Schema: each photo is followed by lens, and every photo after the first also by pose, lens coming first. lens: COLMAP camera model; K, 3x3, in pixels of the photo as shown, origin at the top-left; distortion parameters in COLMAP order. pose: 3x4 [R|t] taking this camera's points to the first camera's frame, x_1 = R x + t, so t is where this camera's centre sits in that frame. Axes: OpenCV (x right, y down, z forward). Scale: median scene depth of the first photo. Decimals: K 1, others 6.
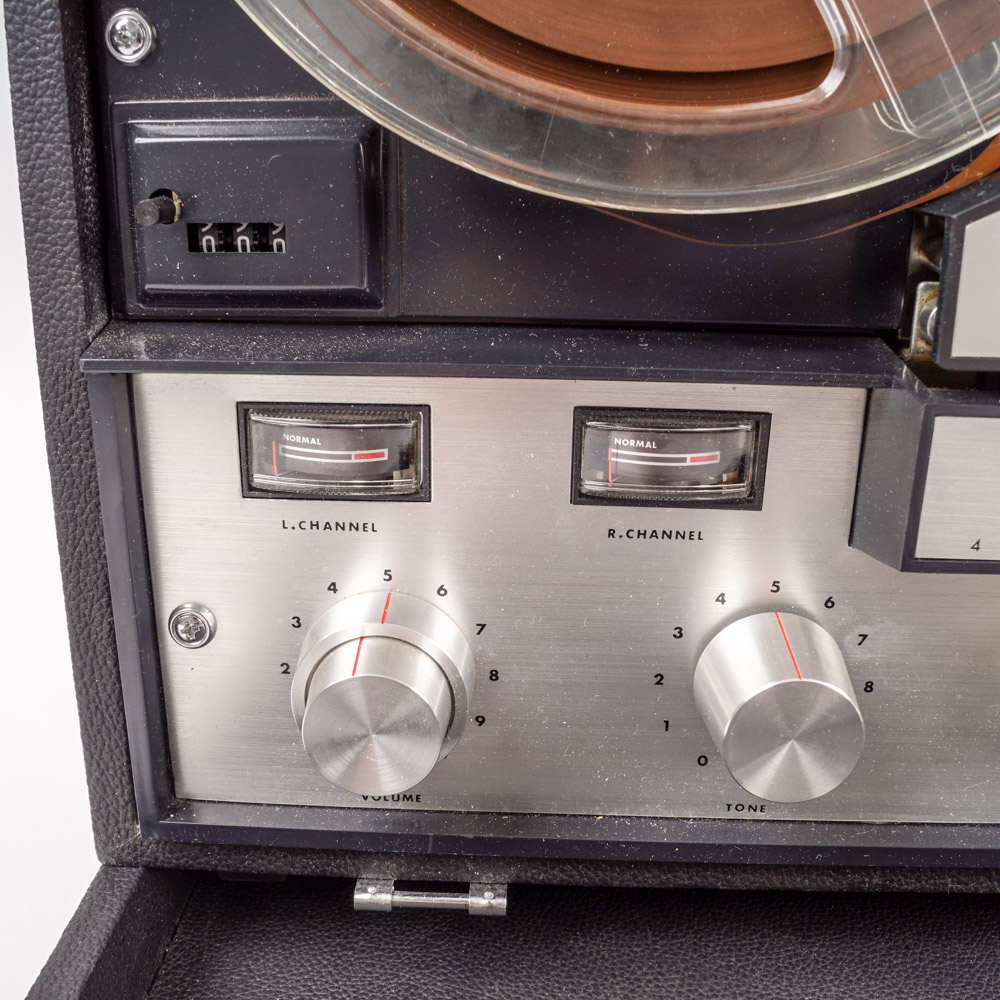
lens RADIAL K [[1145.5, 0, 496.4], [0, 1145.5, 498.8], [0, 0, 1]] dist [-0.110366, 0.000000]
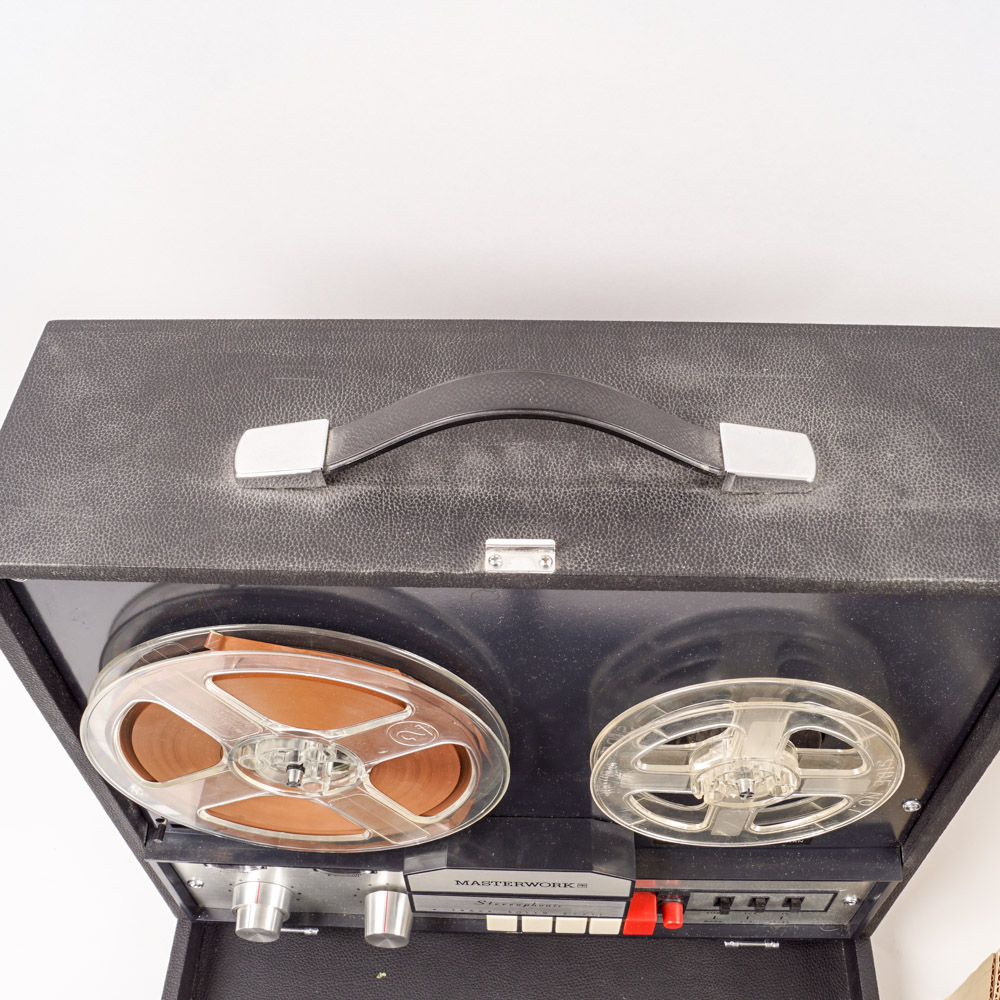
lens RADIAL K [[1145.5, 0, 495.3], [0, 1145.5, 498.3], [0, 0, 1]] dist [-0.110366, 0.000000]
pose [[0.999465, -0.019234, -0.026448, 0.667289], [0.029988, 0.861672, 0.506579, -2.427448], [0.013046, -0.507101, 0.861788, -1.089306]]
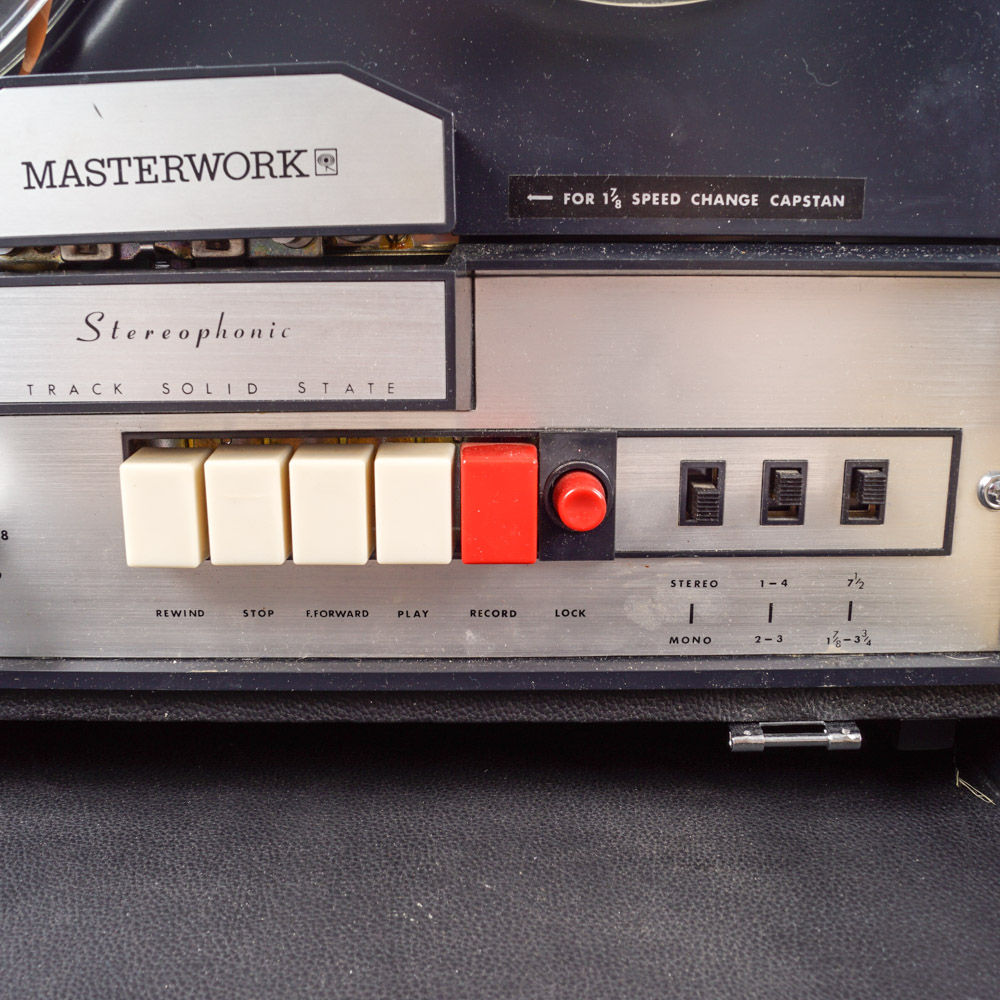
lens RADIAL K [[1145.5, 0, 499.9], [0, 1145.5, 505.0], [0, 0, 1]] dist [-0.110366, 0.000000]
pose [[0.999064, -0.027133, 0.033686, 0.919451], [0.030494, 0.994148, -0.103629, 0.308302], [-0.030677, 0.104559, 0.994045, -0.265823]]
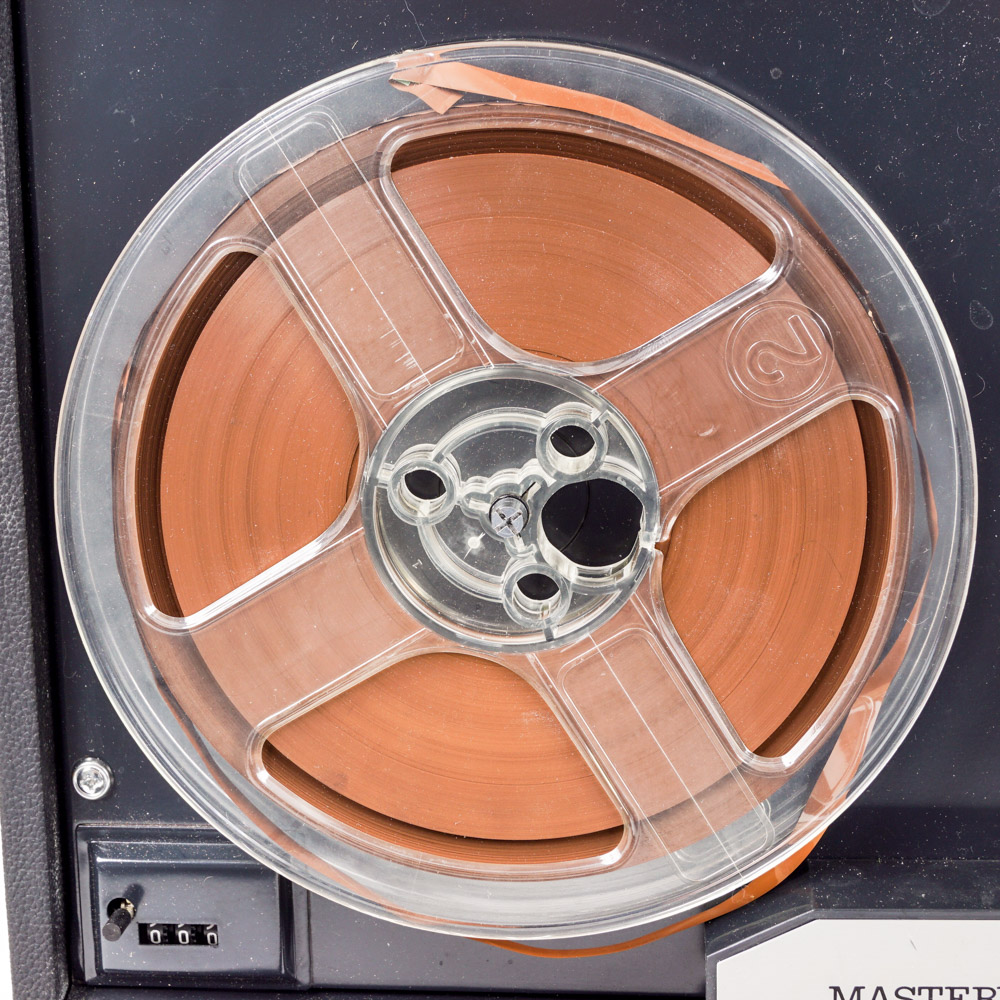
lens RADIAL K [[2239.9, 0, 498.9], [0, 2239.9, 498.7], [0, 0, 1]] dist [-0.053751, 0.000000]
pose [[0.999339, -0.016721, -0.032274, 0.213782], [0.013027, 0.993685, -0.111444, -0.428676], [0.033933, 0.110950, 0.993247, -1.499905]]
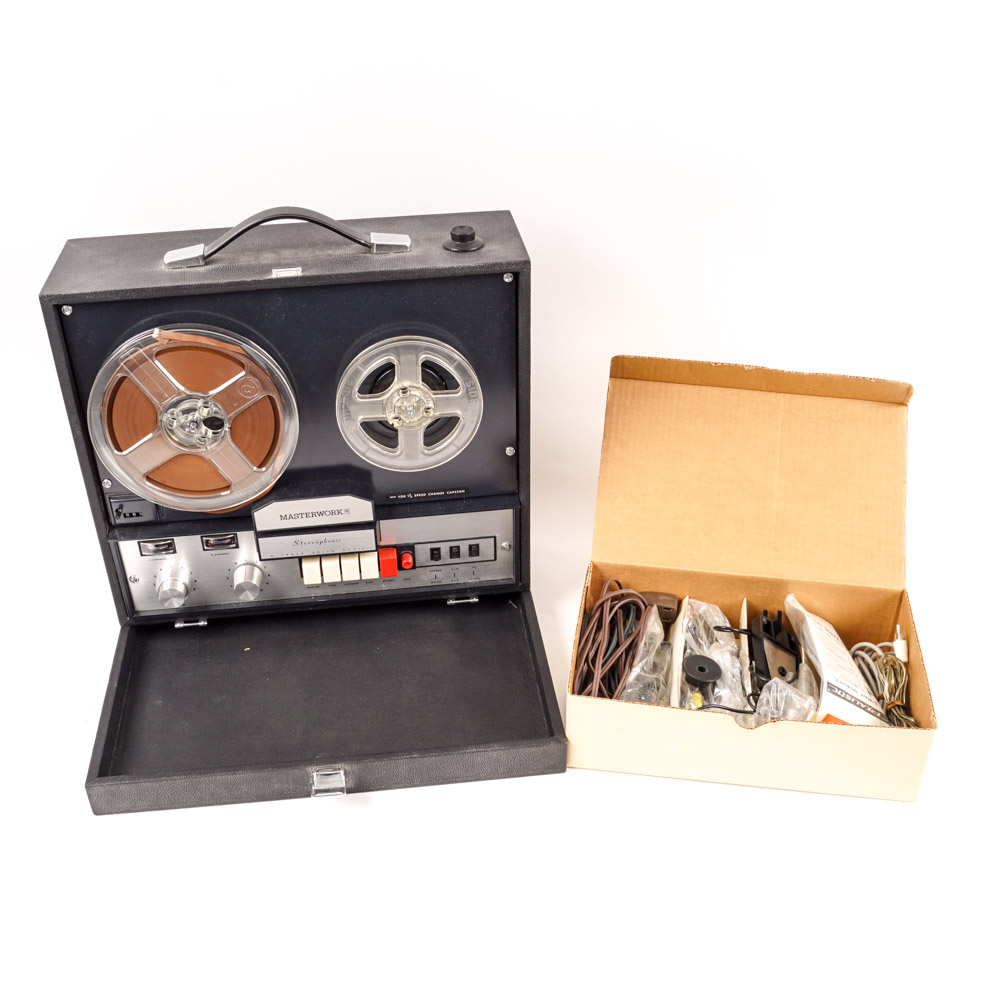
lens RADIAL K [[1145.5, 0, 501.8], [0, 1145.5, 502.1], [0, 0, 1]] dist [-0.110366, 0.000000]
pose [[0.985687, -0.114813, 0.123444, 0.850133], [0.080167, 0.963375, 0.255893, -1.533862], [-0.148303, -0.242334, 0.958791, -4.448109]]
